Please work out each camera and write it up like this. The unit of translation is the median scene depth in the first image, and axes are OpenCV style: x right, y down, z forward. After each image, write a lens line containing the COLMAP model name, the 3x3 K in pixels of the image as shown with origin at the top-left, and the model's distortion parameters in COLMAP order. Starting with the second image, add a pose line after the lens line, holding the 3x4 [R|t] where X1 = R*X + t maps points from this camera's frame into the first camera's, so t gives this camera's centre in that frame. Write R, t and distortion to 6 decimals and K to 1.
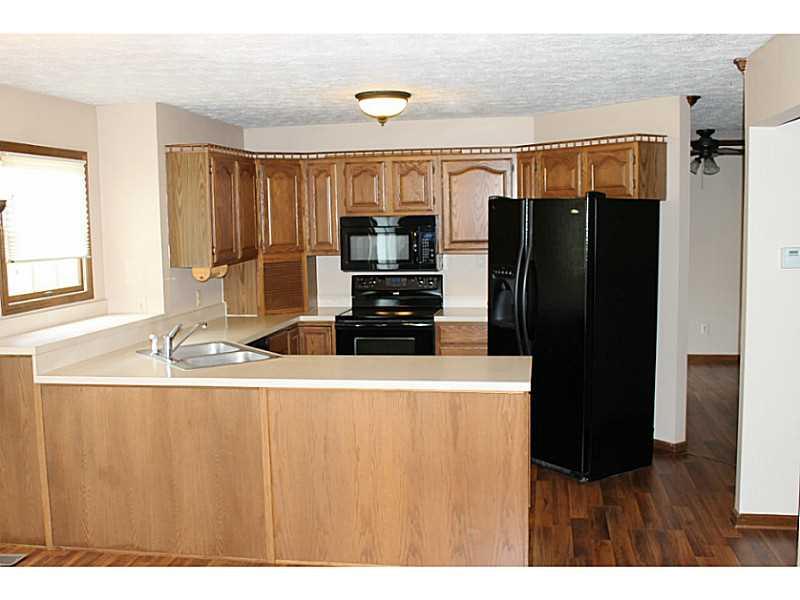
lens RADIAL K [[819.1, 0, 400.0], [0, 819.1, 300.0], [0, 0, 1]] dist [-0.098217, 0.000120]
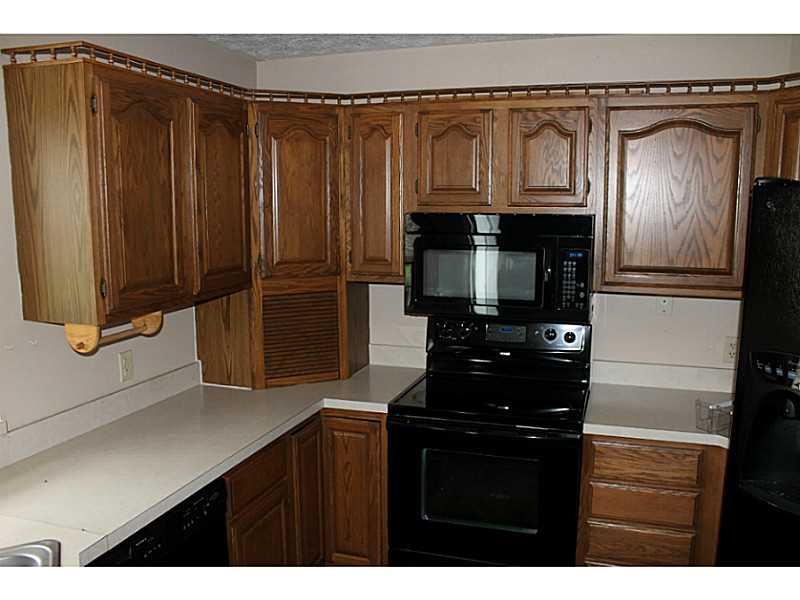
lens RADIAL K [[668.1, 0, 400.0], [0, 668.1, 305.8], [0, 0, 1]] dist [-0.165037, 0.147417]
pose [[0.990070, 0.040672, -0.134560, -0.016835], [-0.034035, 0.998105, 0.051258, -0.065009], [0.136390, -0.046170, 0.989579, 0.580182]]
